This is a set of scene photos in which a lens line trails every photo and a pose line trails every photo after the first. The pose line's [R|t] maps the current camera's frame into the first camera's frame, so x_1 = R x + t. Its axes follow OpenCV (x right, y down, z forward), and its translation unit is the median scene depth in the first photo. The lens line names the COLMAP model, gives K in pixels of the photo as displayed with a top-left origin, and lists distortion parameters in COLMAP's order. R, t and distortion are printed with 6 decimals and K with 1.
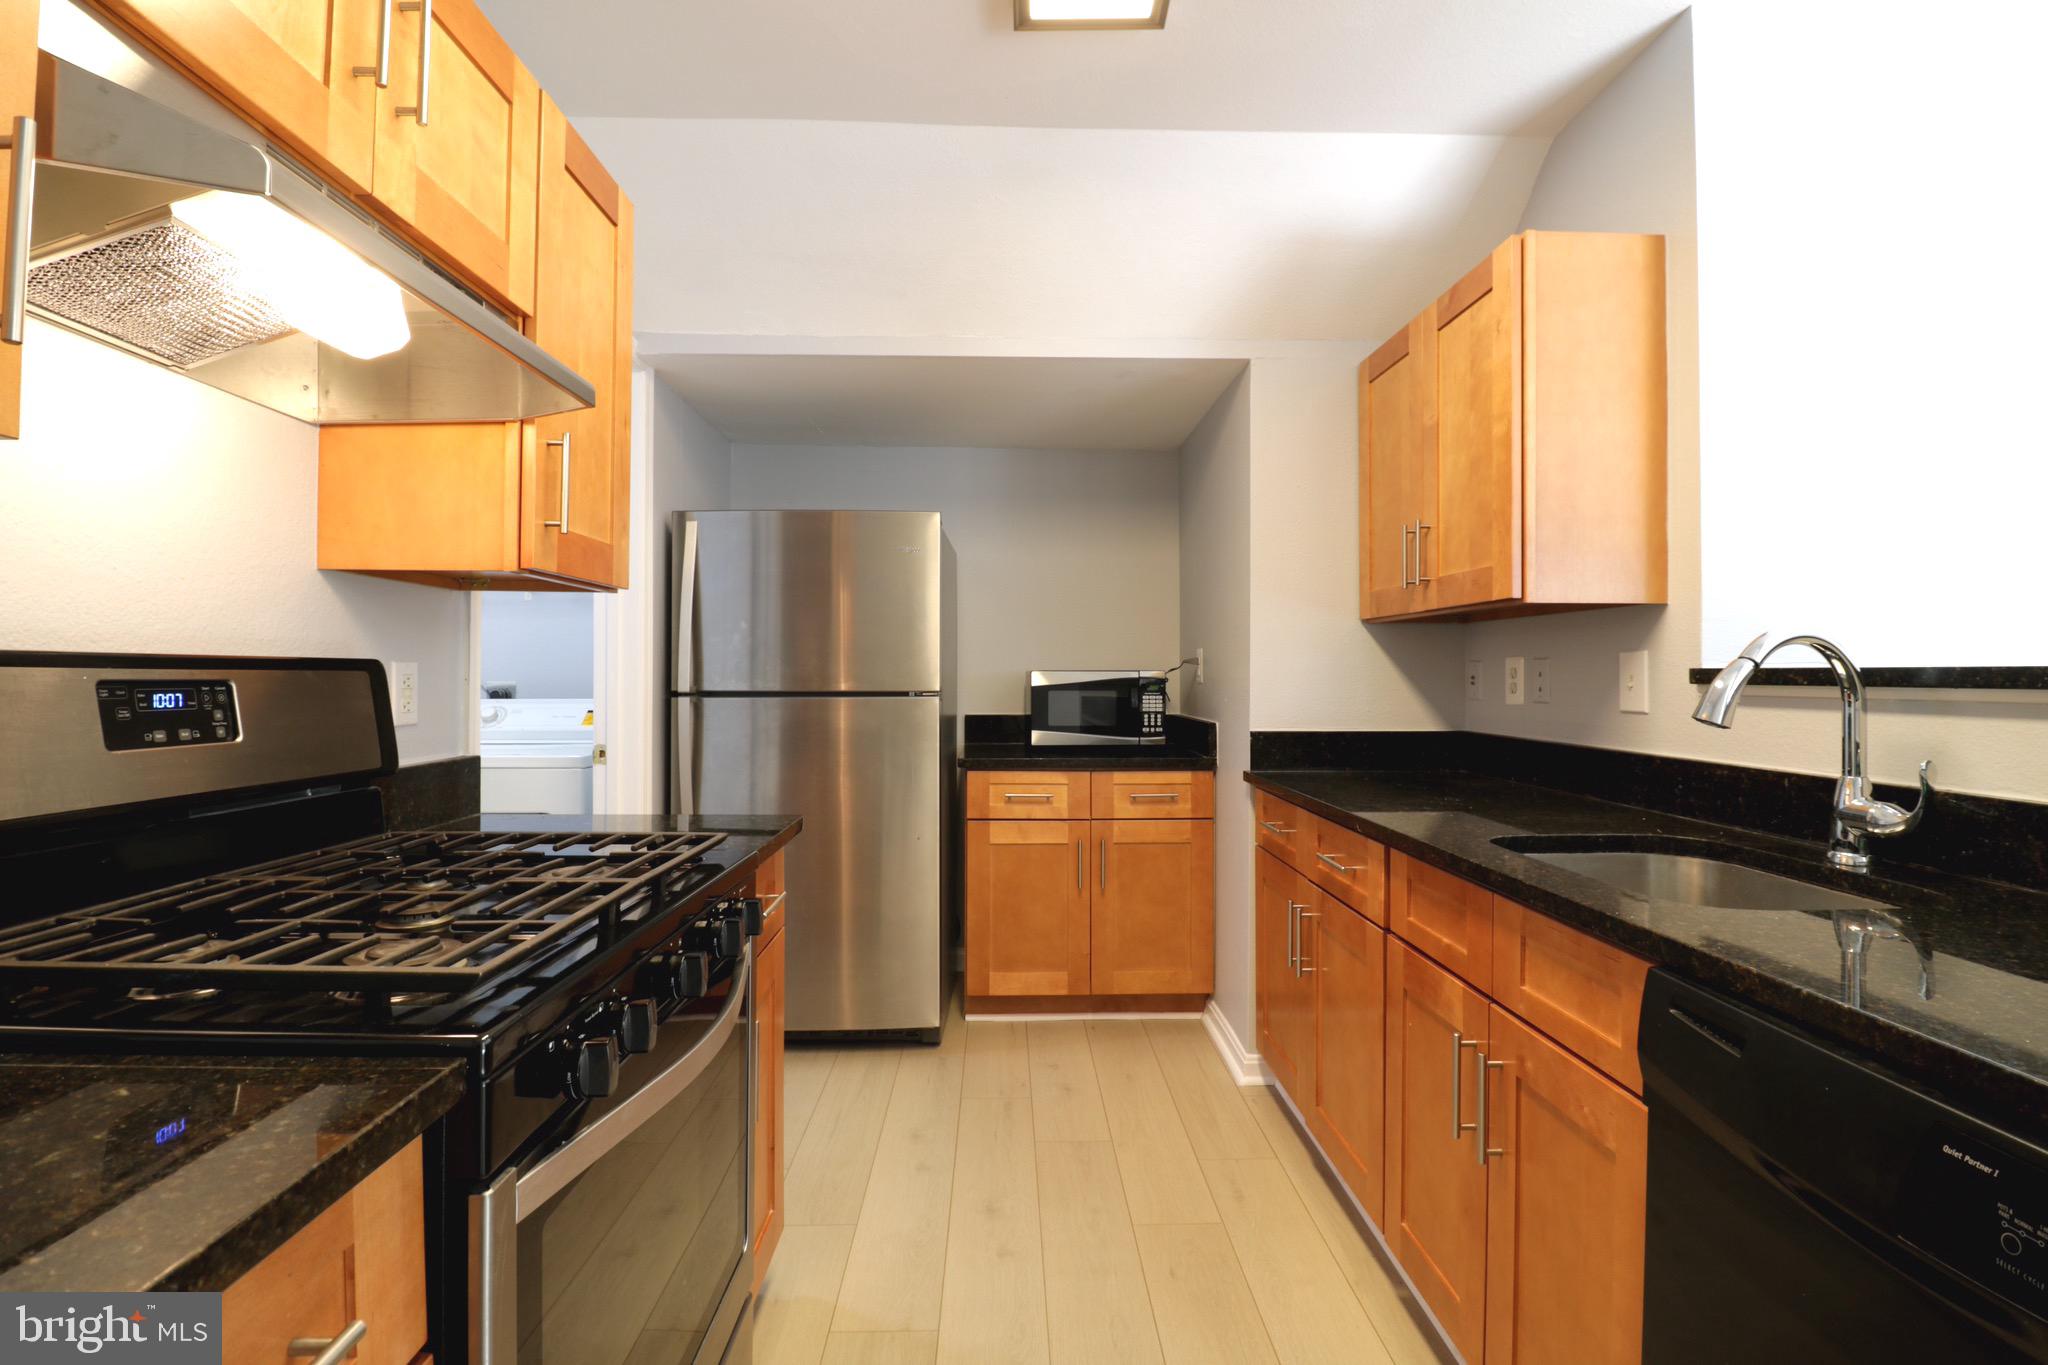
lens RADIAL K [[946.6, 0, 1028.3], [0, 946.6, 665.7], [0, 0, 1]] dist [-0.004400, -0.010244]
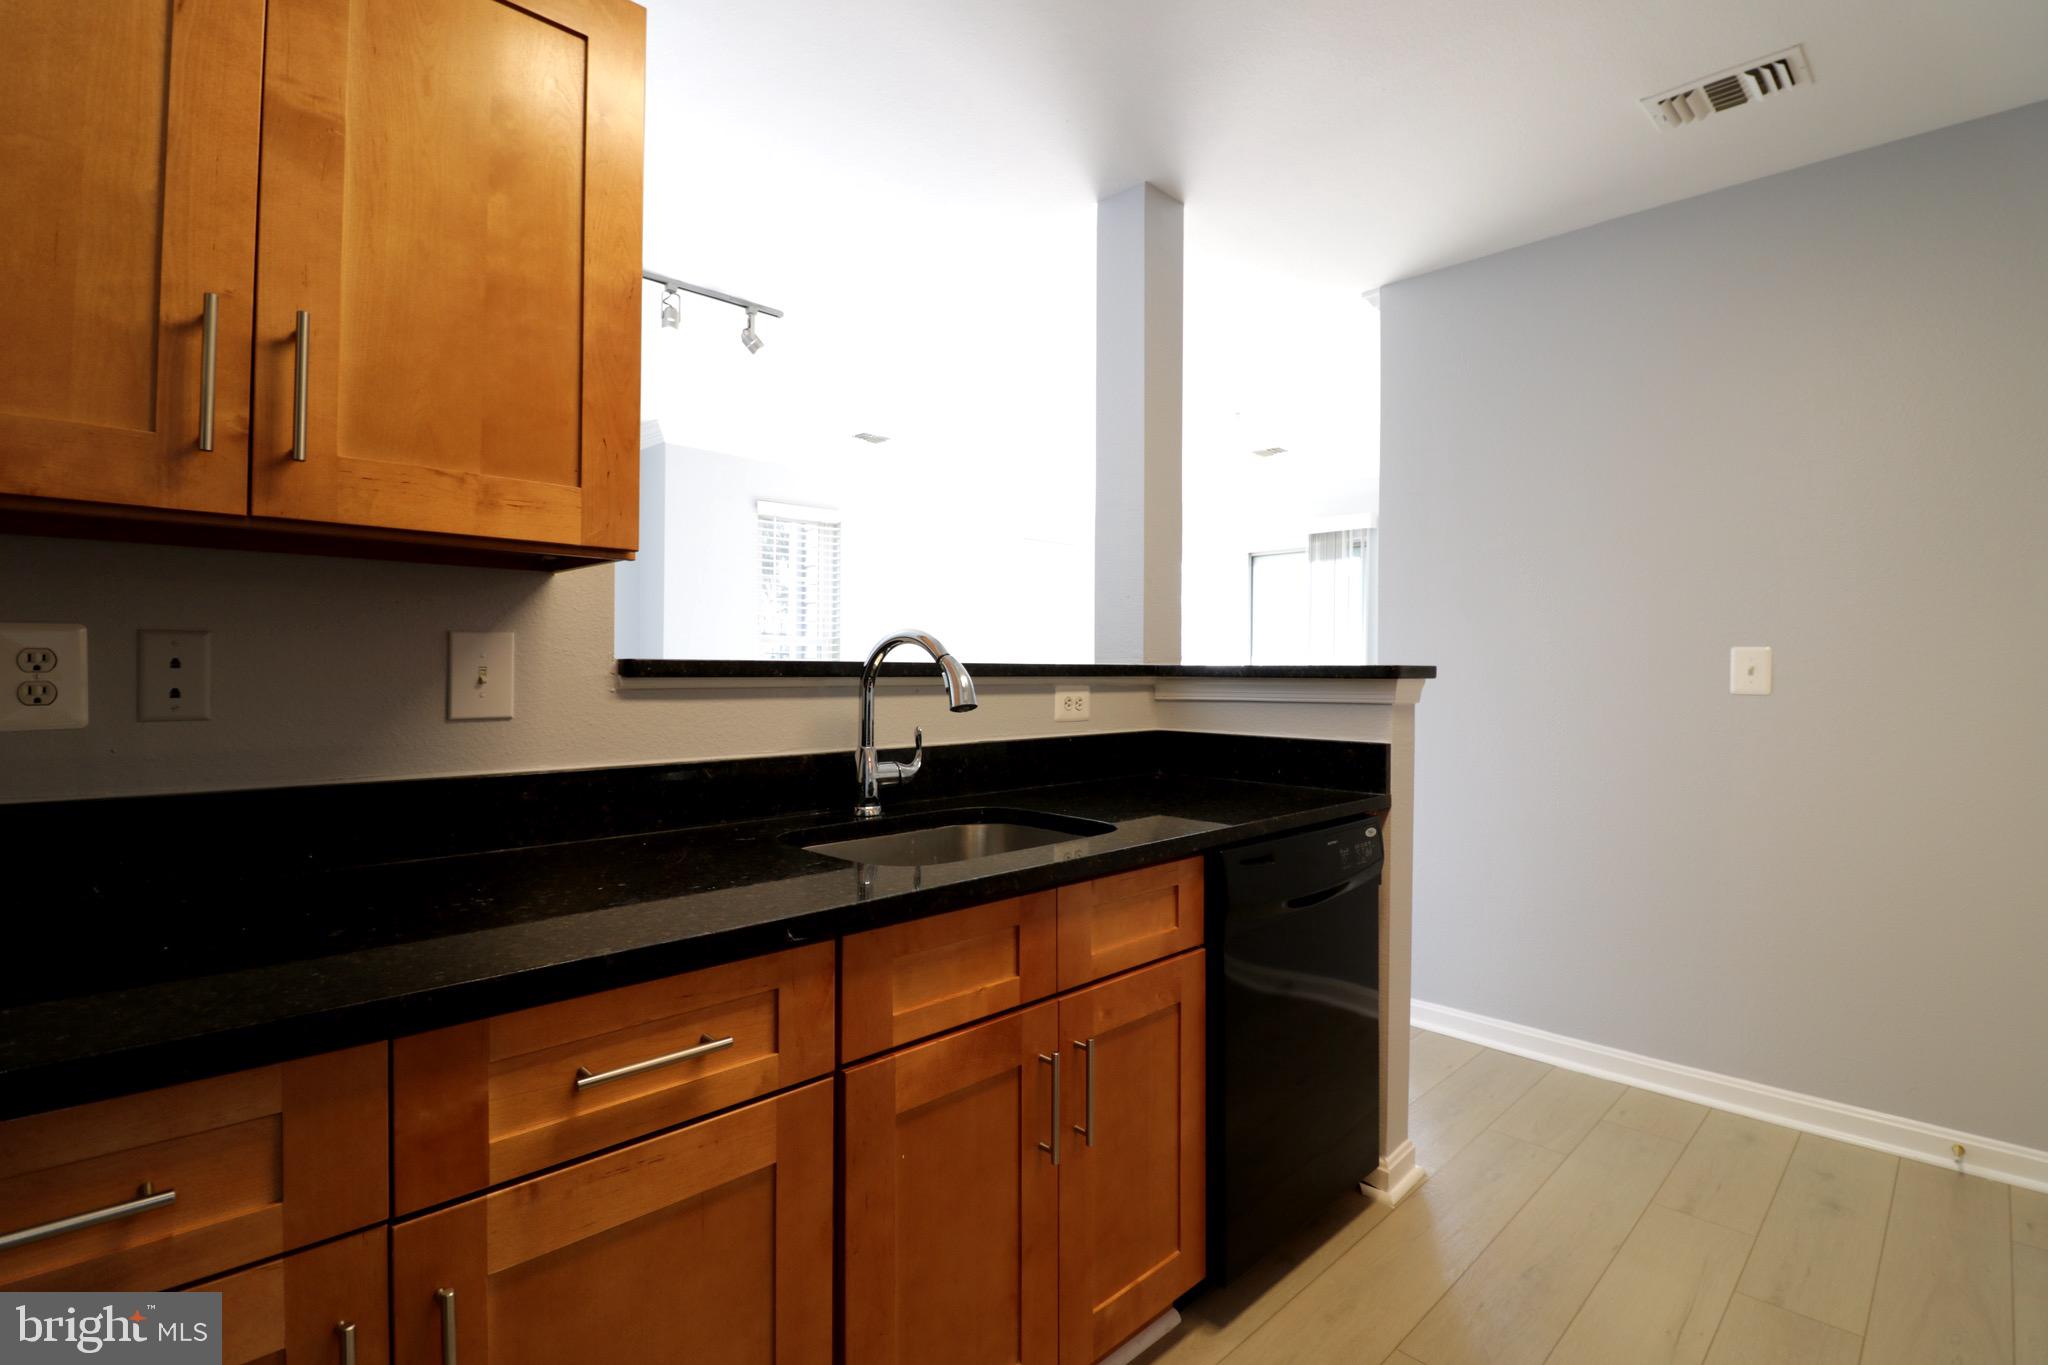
lens RADIAL K [[946.6, 0, 1027.8], [0, 946.6, 664.1], [0, 0, 1]] dist [-0.004400, -0.010244]
pose [[-0.676744, -0.002925, 0.736212, -0.155265], [-0.013916, 0.999864, -0.008819, 0.009285], [-0.736087, -0.016214, -0.676693, 1.205786]]
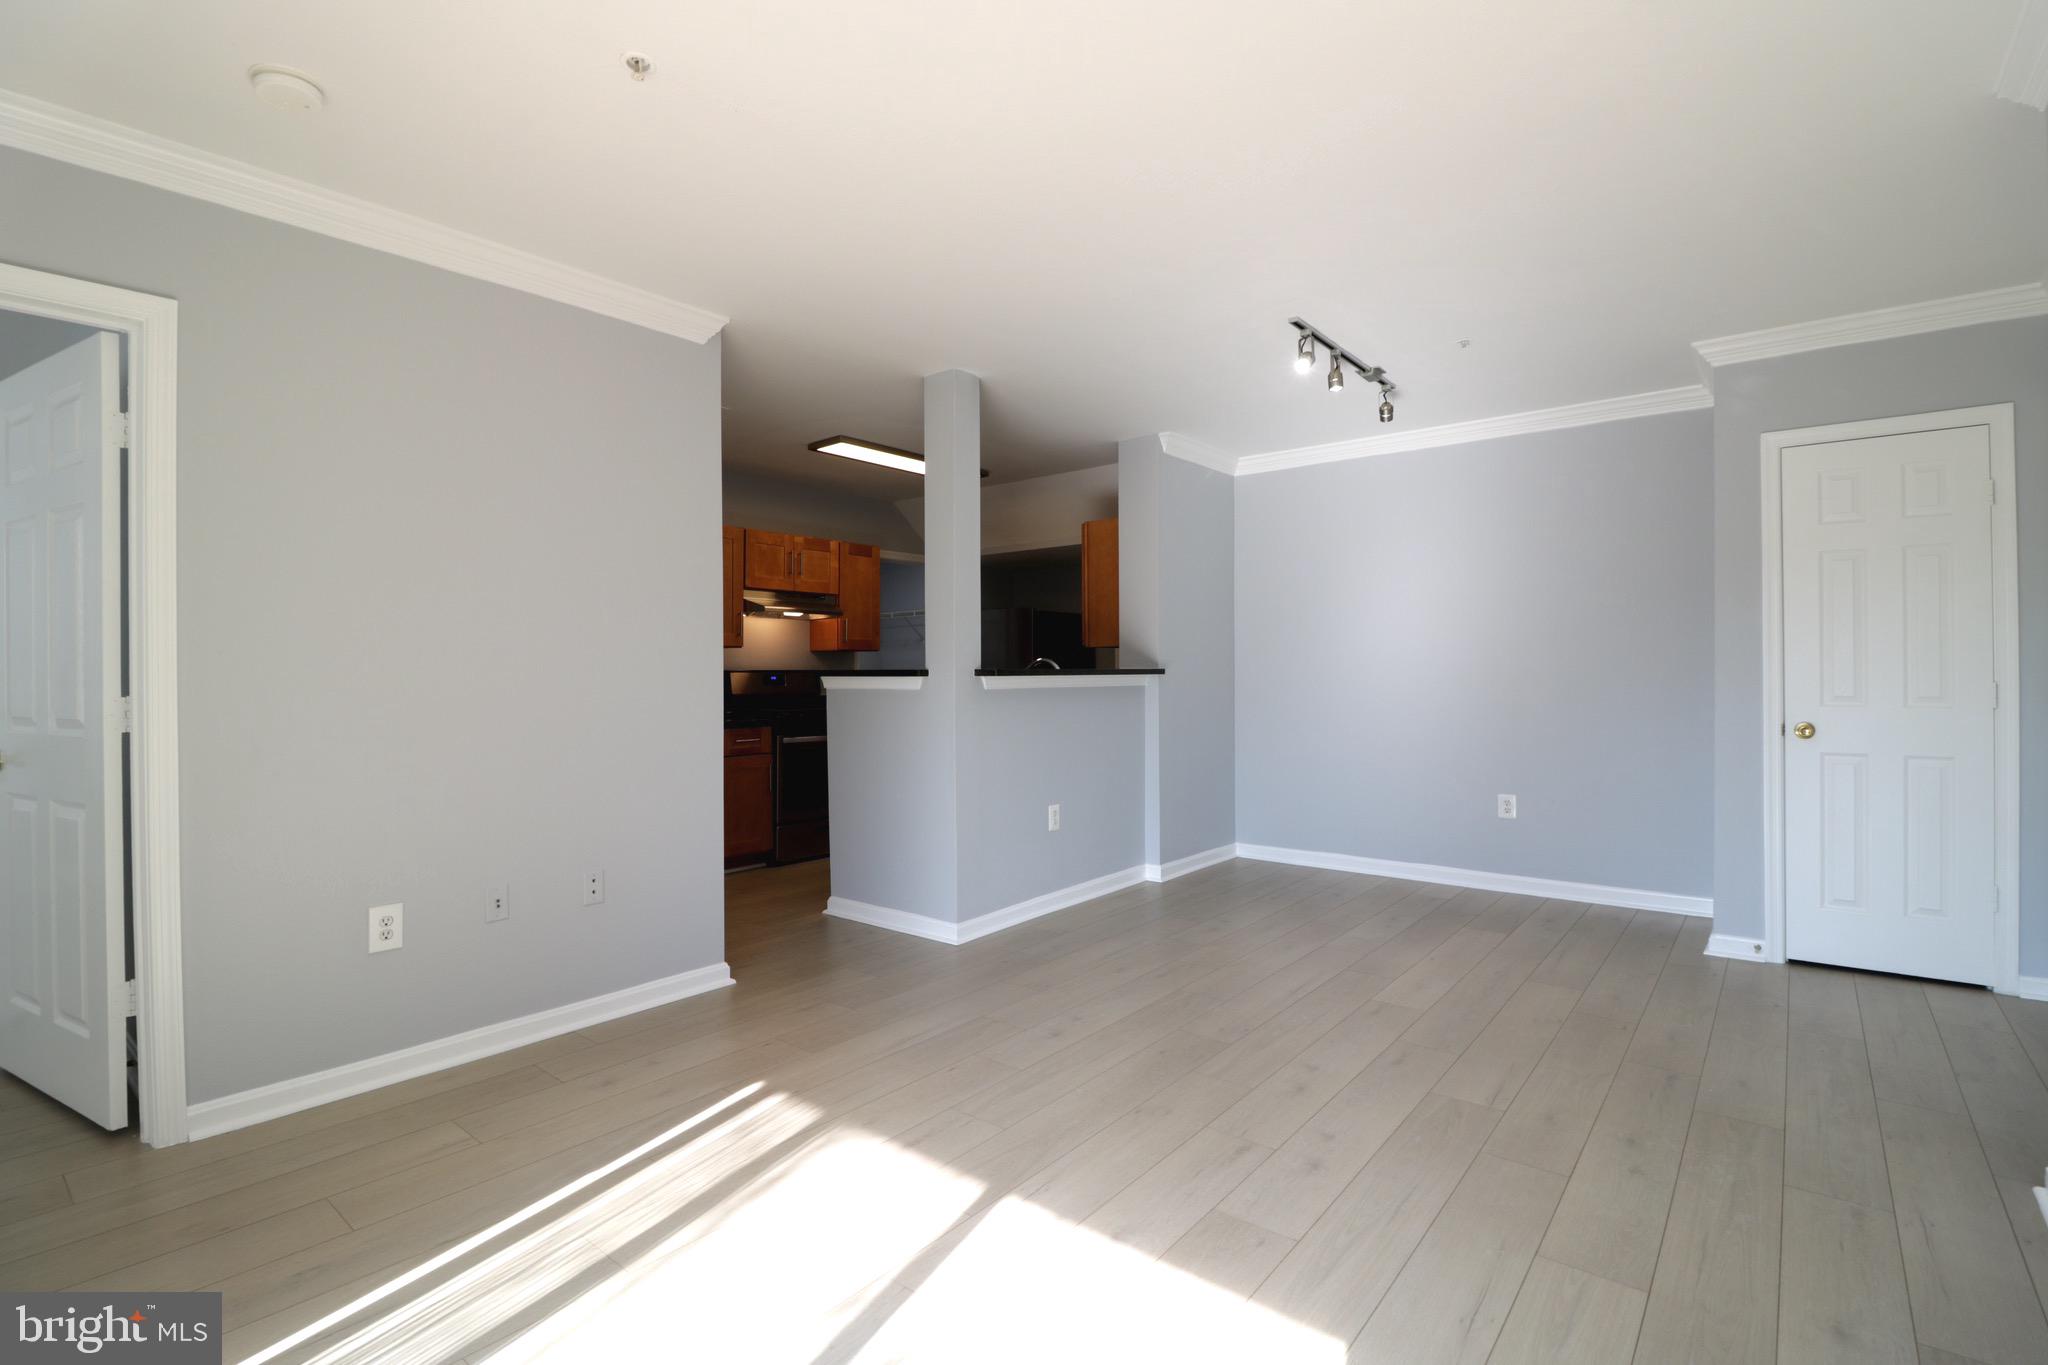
lens RADIAL K [[946.6, 0, 1023.4], [0, 946.6, 674.1], [0, 0, 1]] dist [-0.004400, -0.010244]
pose [[0.754606, -0.004014, -0.656166, 2.249279], [0.011834, 0.999902, 0.007493, -0.006685], [0.656072, -0.013419, 0.754579, -1.331141]]
